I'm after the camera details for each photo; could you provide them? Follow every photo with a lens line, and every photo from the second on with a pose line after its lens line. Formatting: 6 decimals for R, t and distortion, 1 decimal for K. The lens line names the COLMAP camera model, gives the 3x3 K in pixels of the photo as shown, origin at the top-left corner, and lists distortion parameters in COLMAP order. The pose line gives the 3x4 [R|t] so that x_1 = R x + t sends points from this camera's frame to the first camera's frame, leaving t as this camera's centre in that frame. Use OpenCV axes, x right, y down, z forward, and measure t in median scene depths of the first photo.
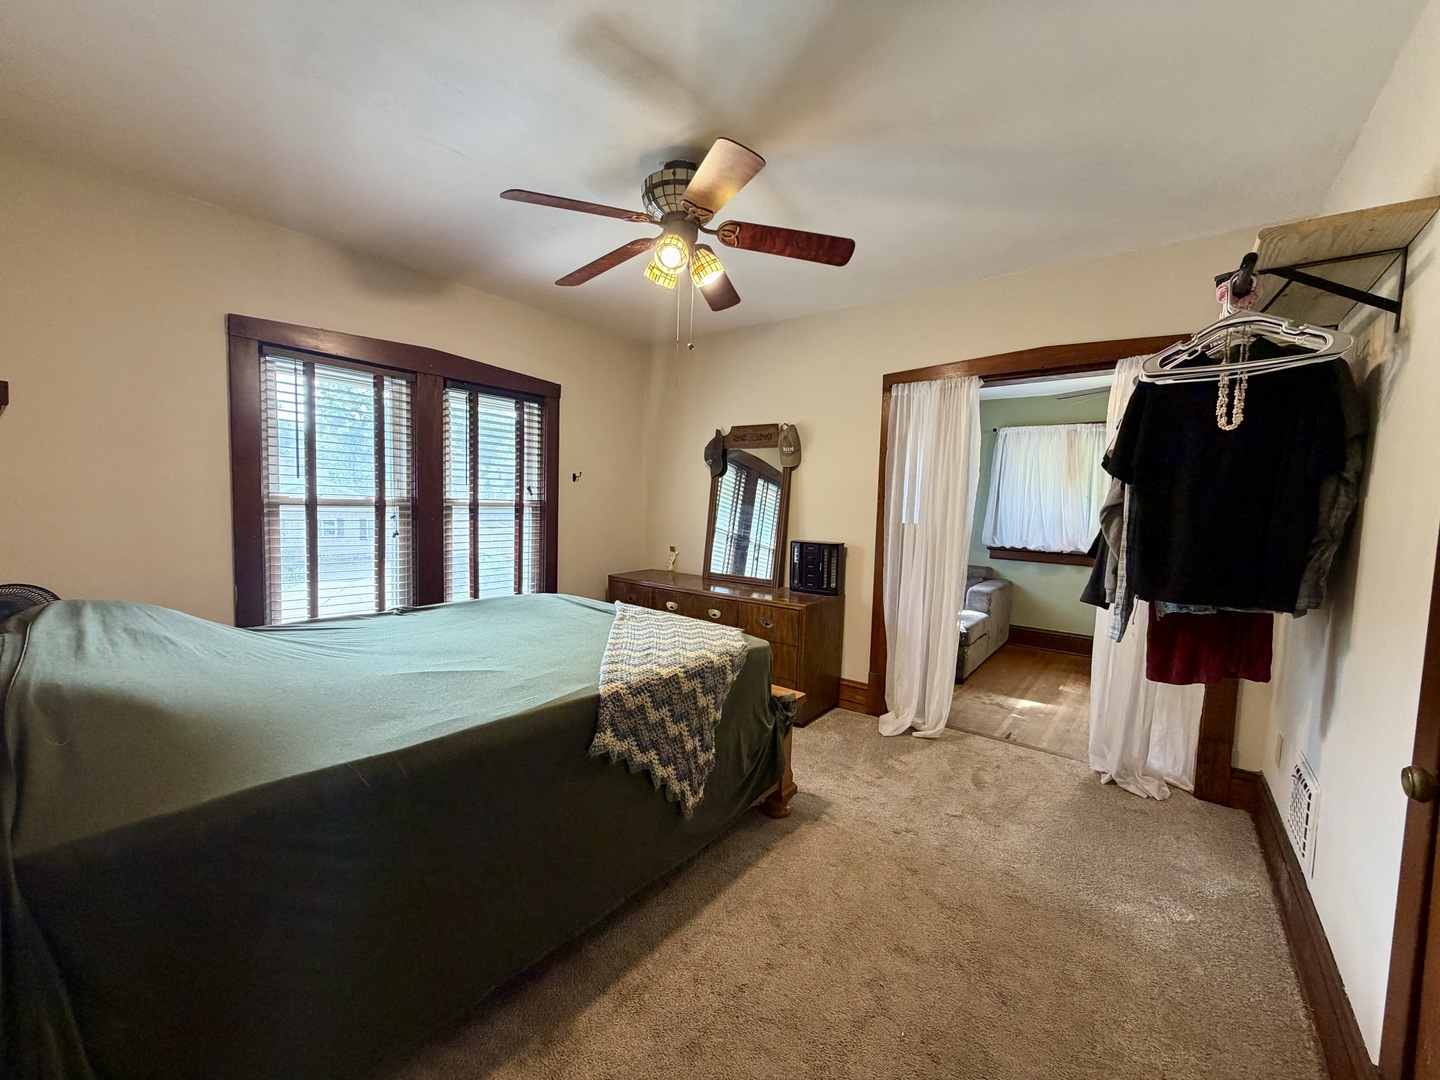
lens RADIAL K [[573.3, 0, 720.5], [0, 573.3, 540.8], [0, 0, 1]] dist [0.000219, -0.000224]
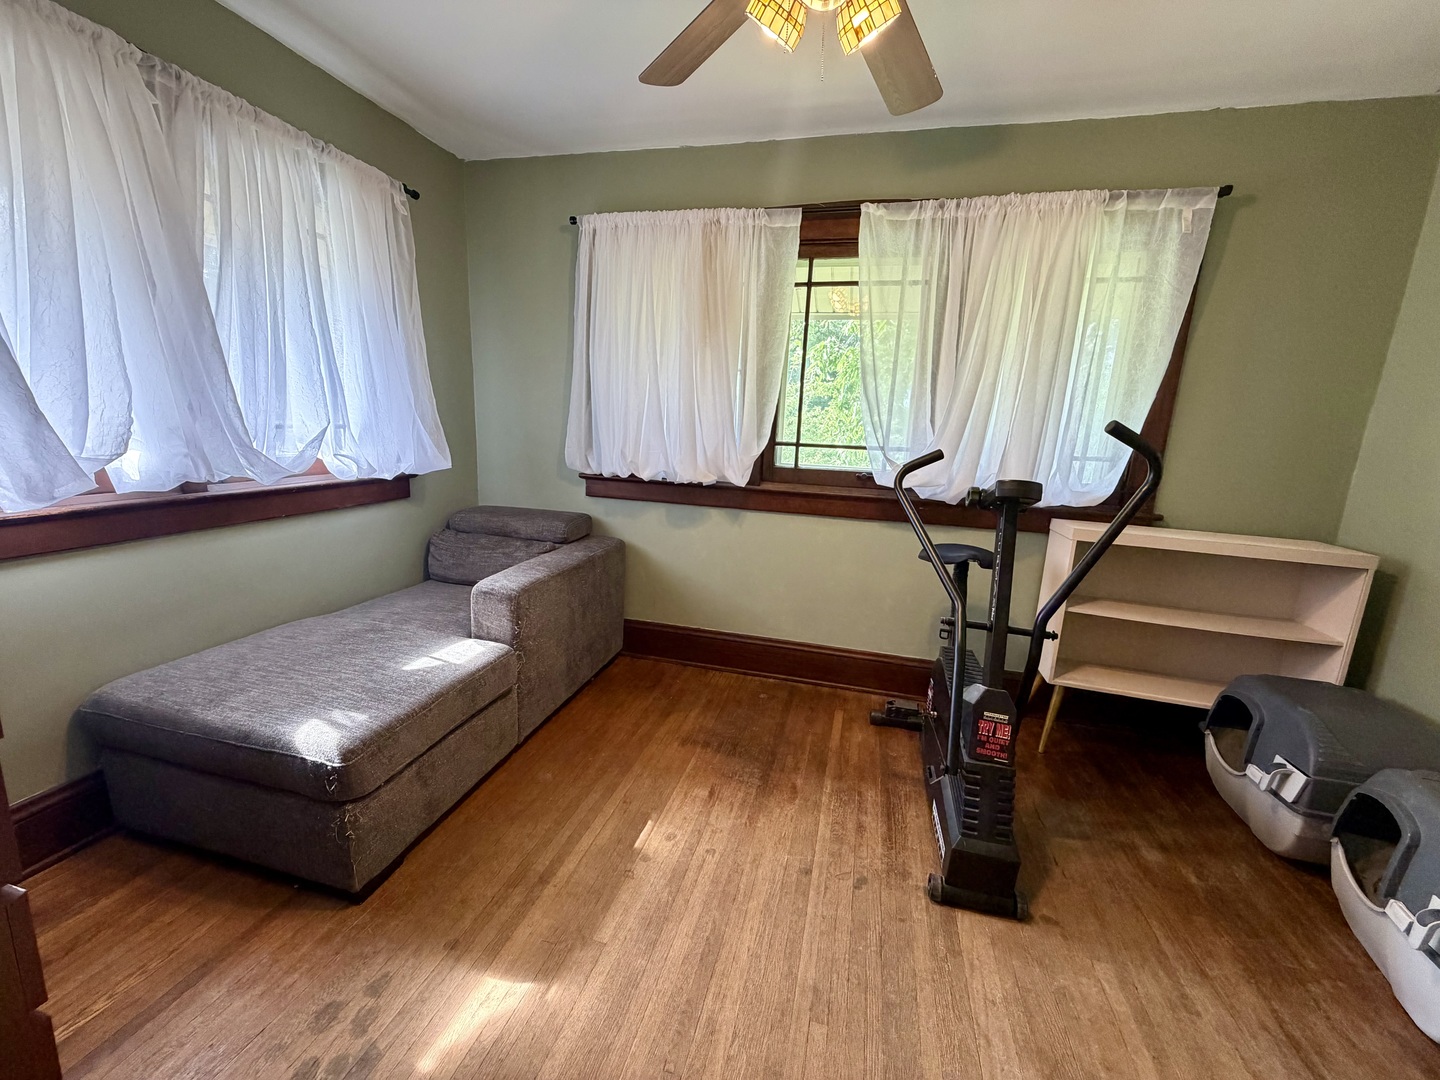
lens RADIAL K [[573.3, 0, 717.2], [0, 573.3, 543.3], [0, 0, 1]] dist [0.000219, -0.000224]
pose [[0.919767, -0.069006, 0.386351, 0.404167], [0.008947, 0.987852, 0.155140, -0.006706], [-0.392363, -0.139236, 0.909211, 0.518326]]
